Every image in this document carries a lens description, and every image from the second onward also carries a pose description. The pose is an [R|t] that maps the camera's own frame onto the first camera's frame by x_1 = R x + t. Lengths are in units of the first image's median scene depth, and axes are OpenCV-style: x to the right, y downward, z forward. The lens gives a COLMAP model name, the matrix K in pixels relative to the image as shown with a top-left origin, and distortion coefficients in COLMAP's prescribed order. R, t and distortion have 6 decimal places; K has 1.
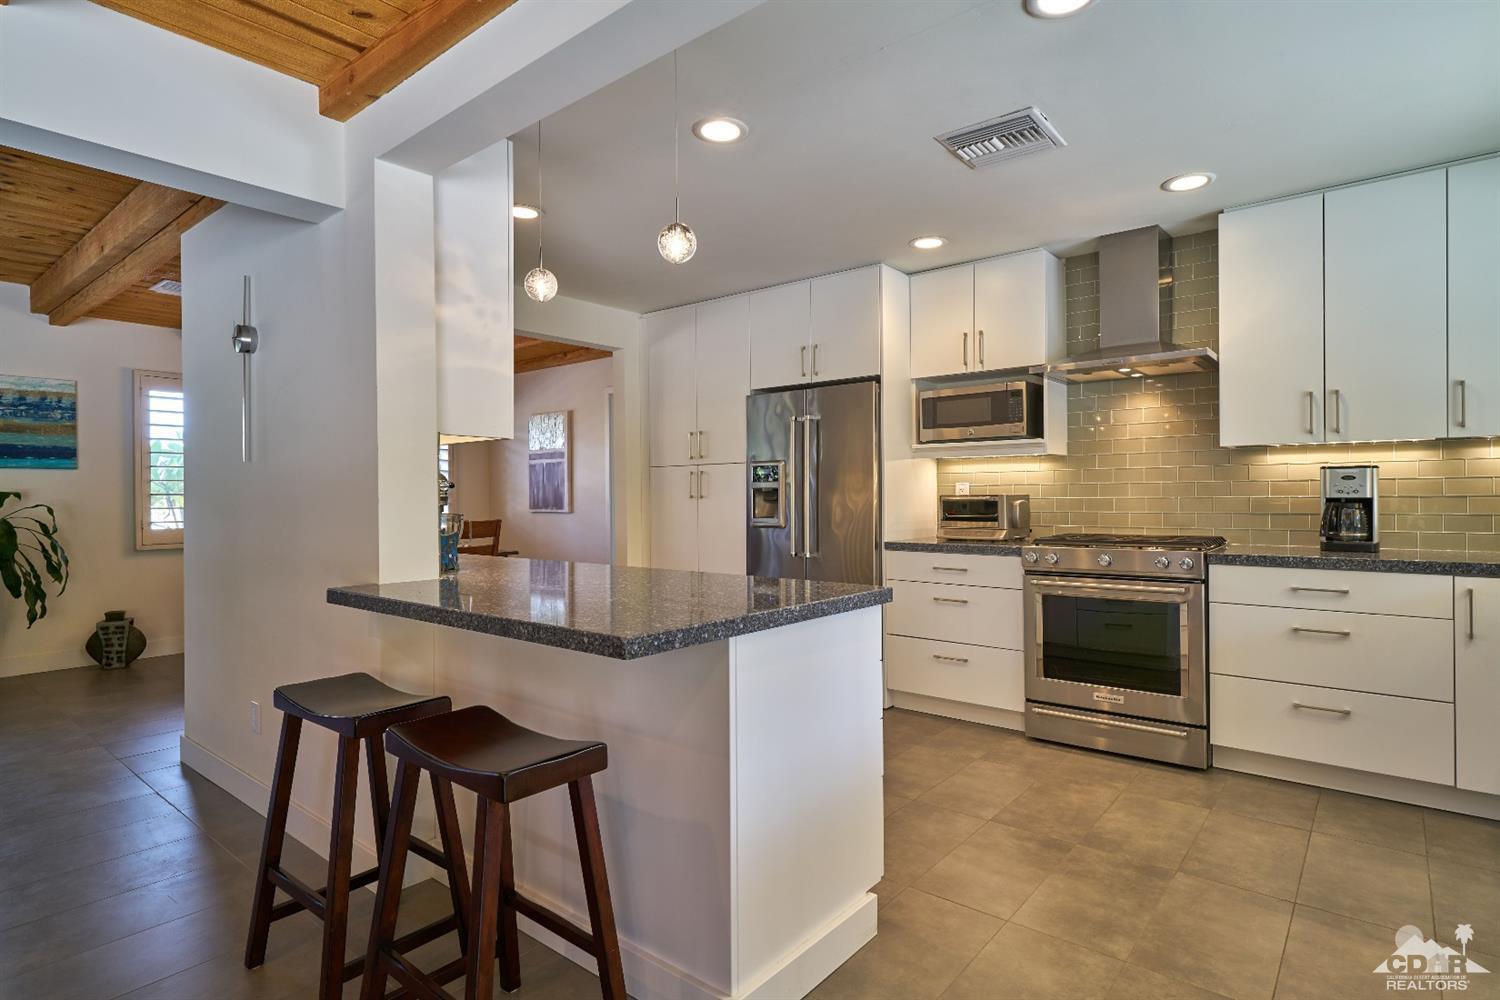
lens RADIAL K [[764.4, 0, 750.0], [0, 764.4, 500.0], [0, 0, 1]] dist [0.000353, -0.000140]
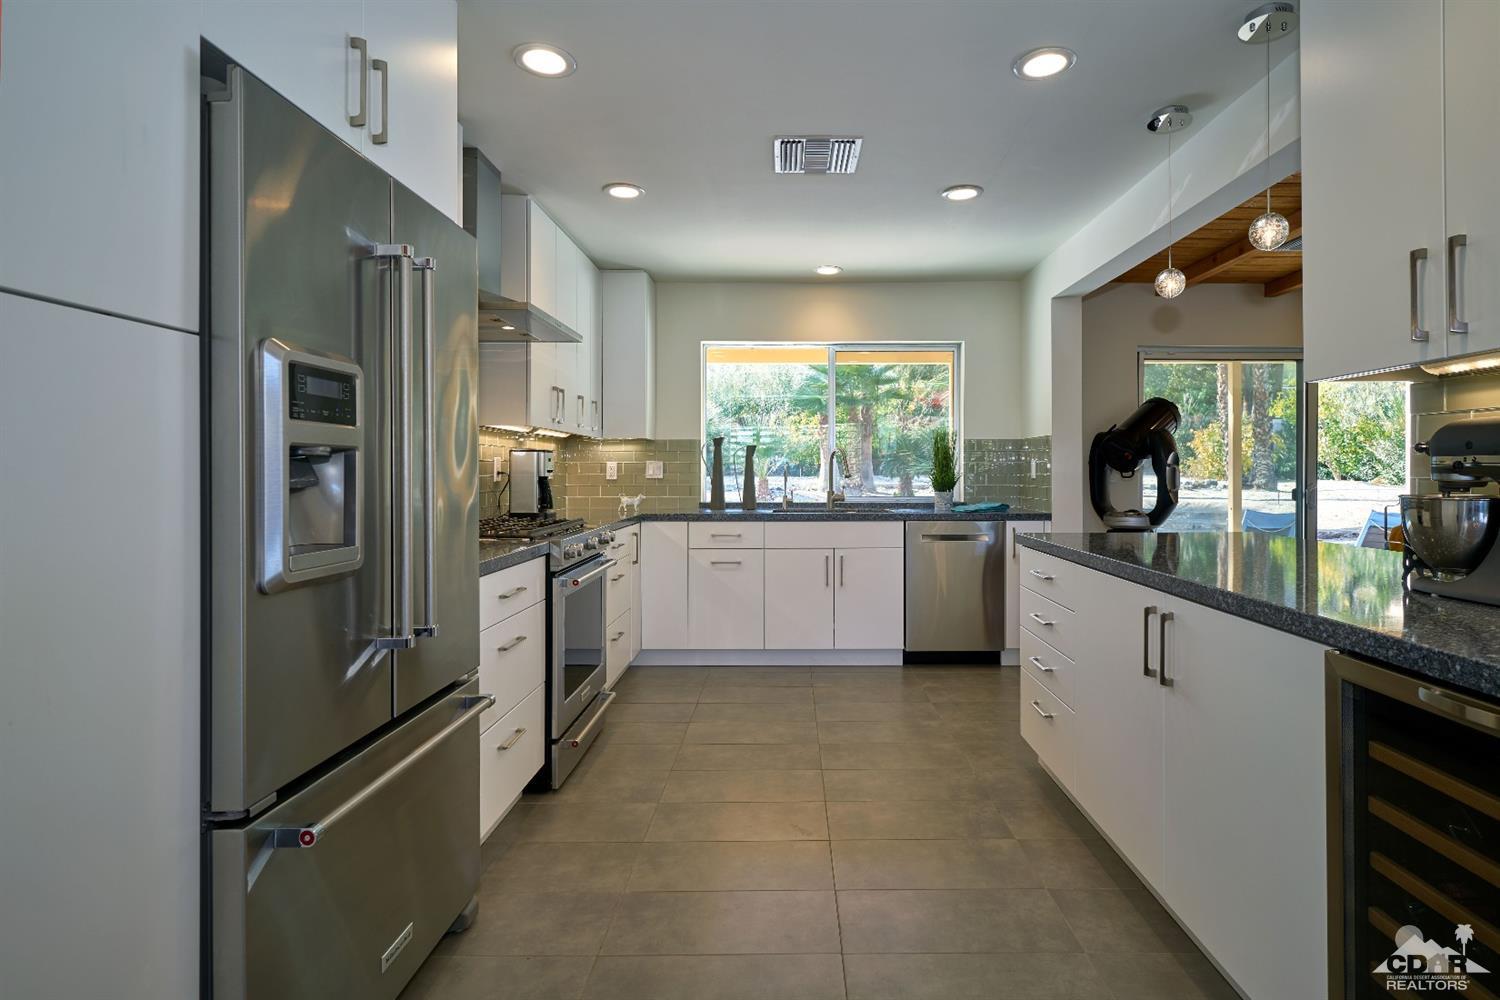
lens RADIAL K [[778.8, 0, 814.6], [0, 778.8, 471.1], [0, 0, 1]] dist [0.000136, -0.000005]
pose [[-0.653797, 0.006872, 0.756639, -0.384328], [0.007825, 0.999967, -0.002321, -0.004816], [-0.756629, 0.004403, -0.653829, 1.263818]]
